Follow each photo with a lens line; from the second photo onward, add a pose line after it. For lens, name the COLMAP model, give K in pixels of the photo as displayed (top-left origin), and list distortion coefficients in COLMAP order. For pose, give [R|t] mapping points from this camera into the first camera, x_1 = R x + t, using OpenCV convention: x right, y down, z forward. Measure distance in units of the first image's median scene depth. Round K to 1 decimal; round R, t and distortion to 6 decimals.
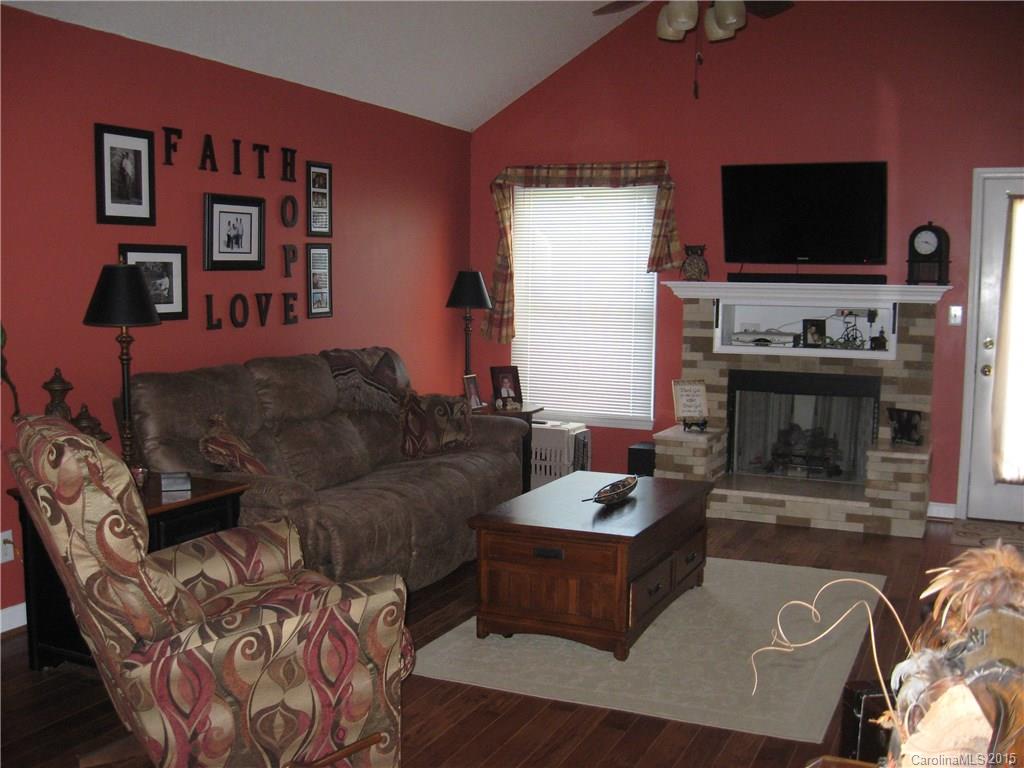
lens RADIAL K [[1081.3, 0, 508.3], [0, 1081.3, 383.7], [0, 0, 1]] dist [-0.092077, 0.000000]
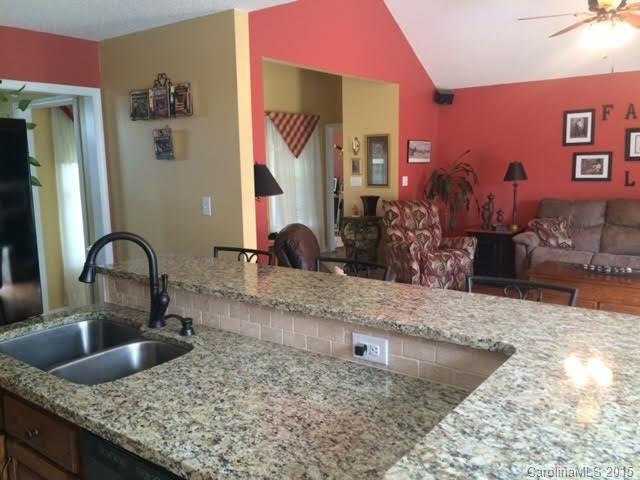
lens RADIAL K [[544.7, 0, 316.0], [0, 544.7, 240.0], [0, 0, 1]] dist [0.070770, -0.084368]
pose [[-0.212913, 0.134032, -0.967834, 1.029683], [-0.078719, 0.984973, 0.153723, -0.063006], [0.973895, 0.108917, -0.199163, 0.554226]]
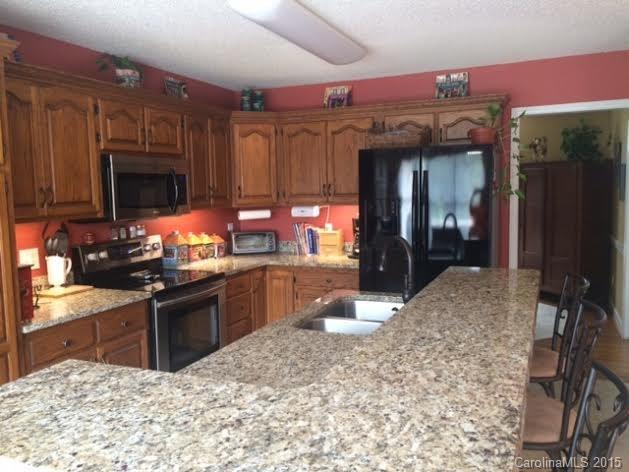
lens RADIAL K [[535.4, 0, 318.3], [0, 535.4, 235.4], [0, 0, 1]] dist [0.070770, -0.084368]
pose [[-0.999611, 0.007492, -0.026849, 0.777065], [0.002264, 0.981842, 0.189686, -0.088267], [0.027783, 0.189552, -0.981478, 0.800415]]
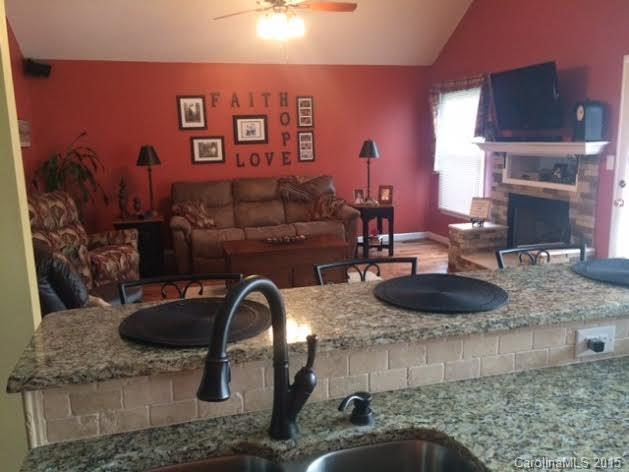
lens RADIAL K [[535.4, 0, 312.1], [0, 535.4, 235.6], [0, 0, 1]] dist [0.070770, -0.084368]
pose [[0.642200, 0.113962, -0.758018, 0.847026], [-0.043777, 0.992725, 0.112159, -0.035893], [0.765286, -0.038845, 0.642517, 0.251322]]
